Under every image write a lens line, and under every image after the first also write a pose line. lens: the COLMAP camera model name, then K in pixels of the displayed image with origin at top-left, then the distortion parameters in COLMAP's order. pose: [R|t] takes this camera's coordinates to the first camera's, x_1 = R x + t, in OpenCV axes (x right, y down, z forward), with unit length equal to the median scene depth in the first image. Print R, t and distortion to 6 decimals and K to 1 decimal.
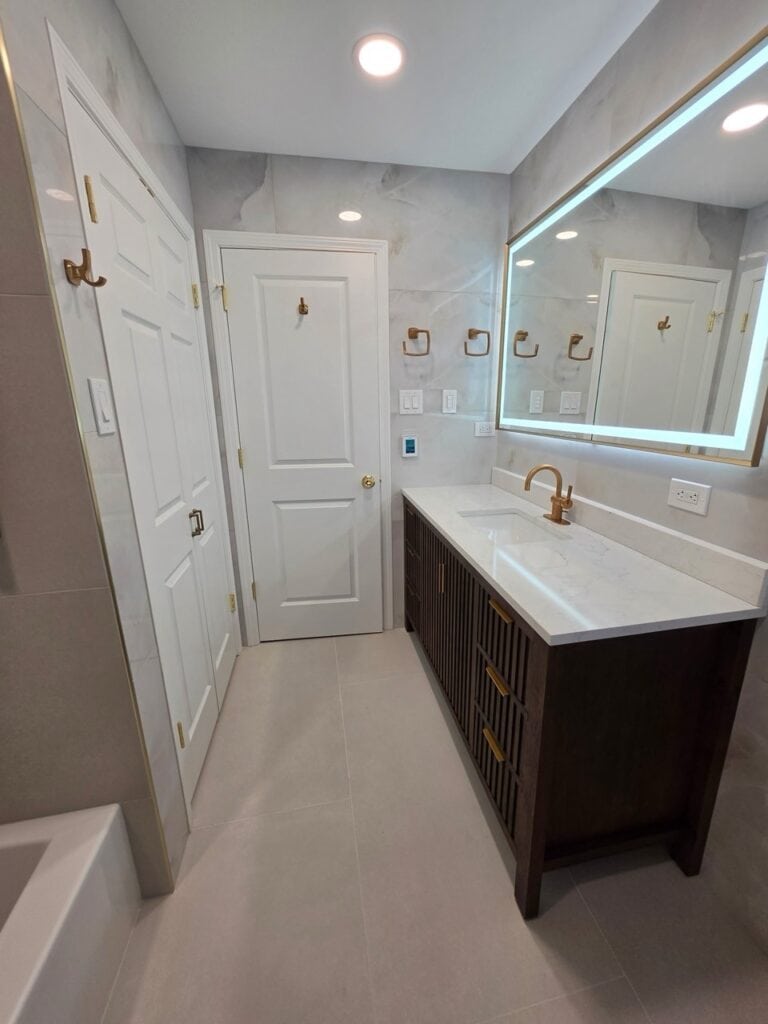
lens RADIAL K [[416.3, 0, 381.1], [0, 416.3, 507.1], [0, 0, 1]] dist [0.001150, 0.000011]
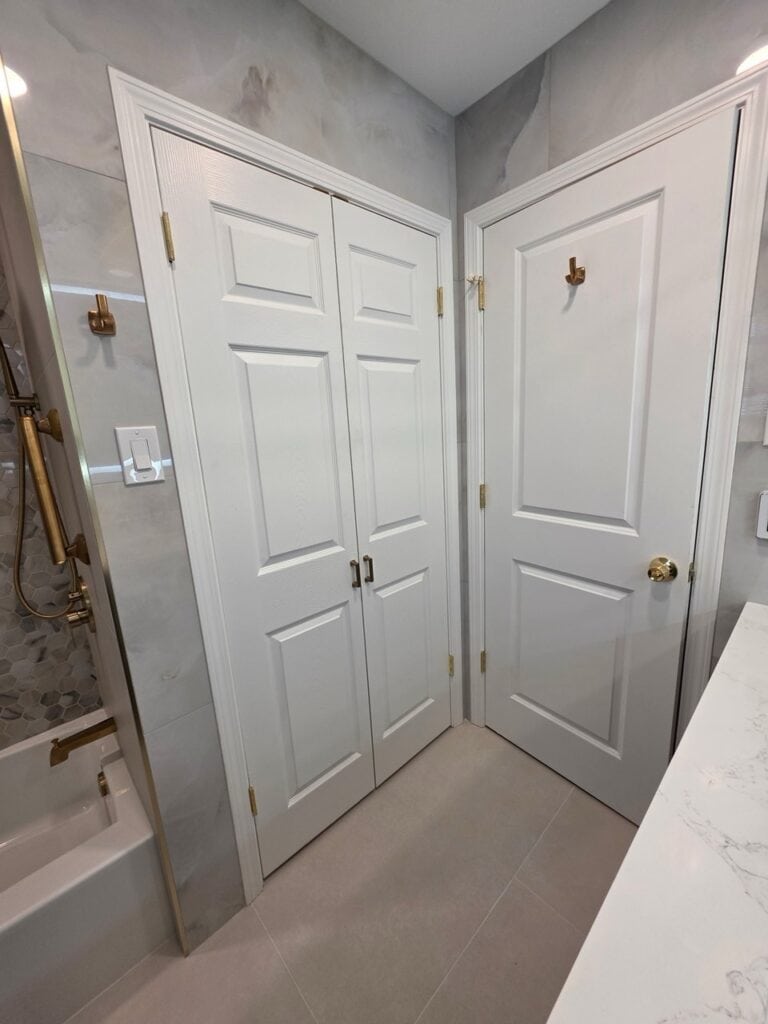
lens RADIAL K [[404.9, 0, 400.2], [0, 404.9, 509.9], [0, 0, 1]] dist [-0.001128, -0.000254]
pose [[0.554597, 0.158709, -0.816843, 0.220328], [-0.157183, 0.983951, 0.084457, -0.143092], [0.817138, 0.081554, 0.570643, 0.474688]]
